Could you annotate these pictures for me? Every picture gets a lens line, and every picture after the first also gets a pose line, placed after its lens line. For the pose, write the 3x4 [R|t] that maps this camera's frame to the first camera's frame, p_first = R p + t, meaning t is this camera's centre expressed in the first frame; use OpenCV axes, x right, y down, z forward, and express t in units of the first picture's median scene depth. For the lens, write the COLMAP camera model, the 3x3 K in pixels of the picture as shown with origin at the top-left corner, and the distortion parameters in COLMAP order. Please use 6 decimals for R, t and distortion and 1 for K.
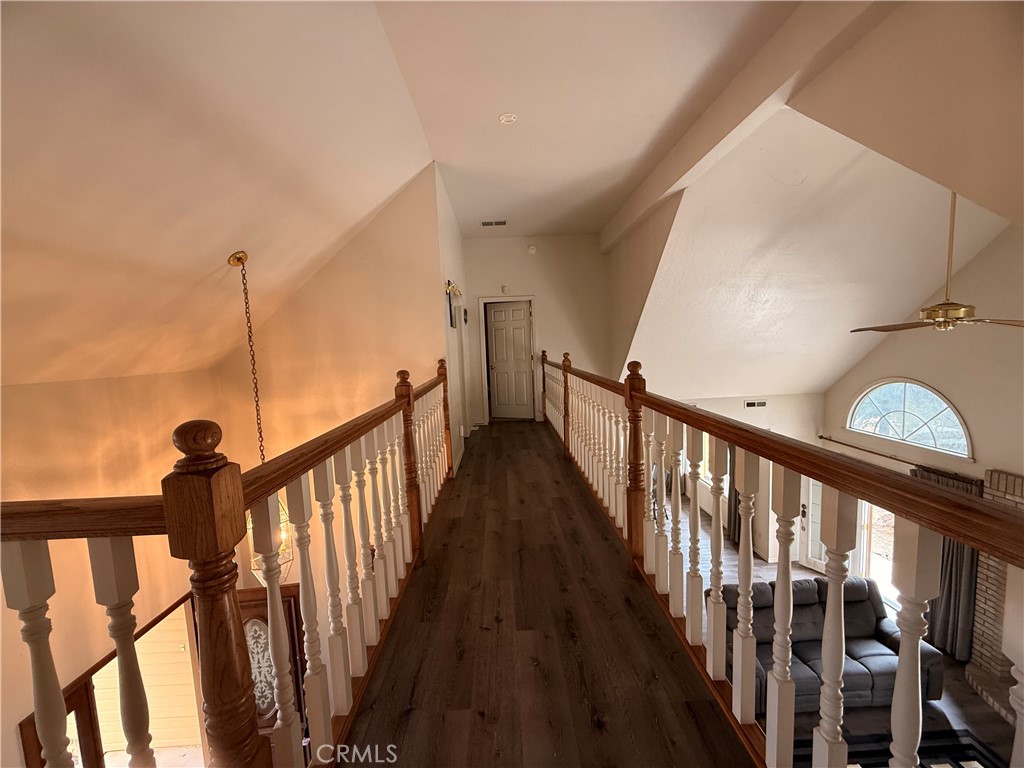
lens RADIAL K [[411.1, 0, 512.8], [0, 411.1, 385.1], [0, 0, 1]] dist [-0.001156, -0.000032]
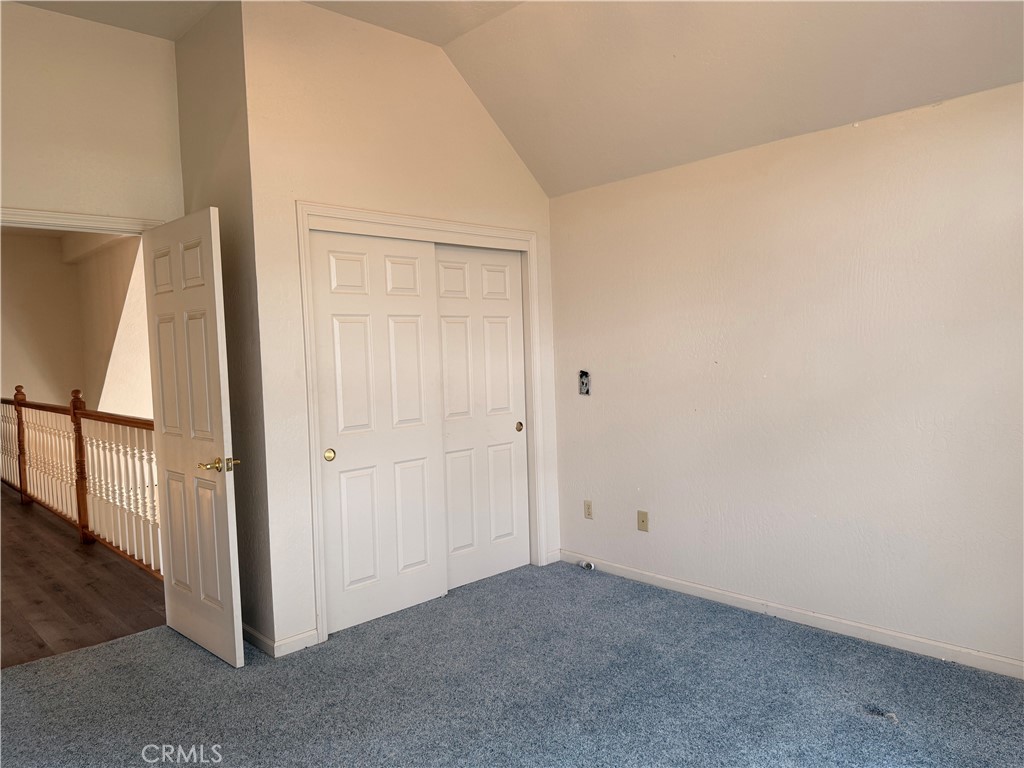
lens RADIAL K [[730.0, 0, 515.7], [0, 730.0, 384.7], [0, 0, 1]] dist [-0.009403, -0.002569]
pose [[0.744541, -0.018939, 0.667308, -0.129647], [0.069678, 0.996342, -0.049465, 0.079839], [-0.663930, 0.083325, 0.743138, -0.963766]]
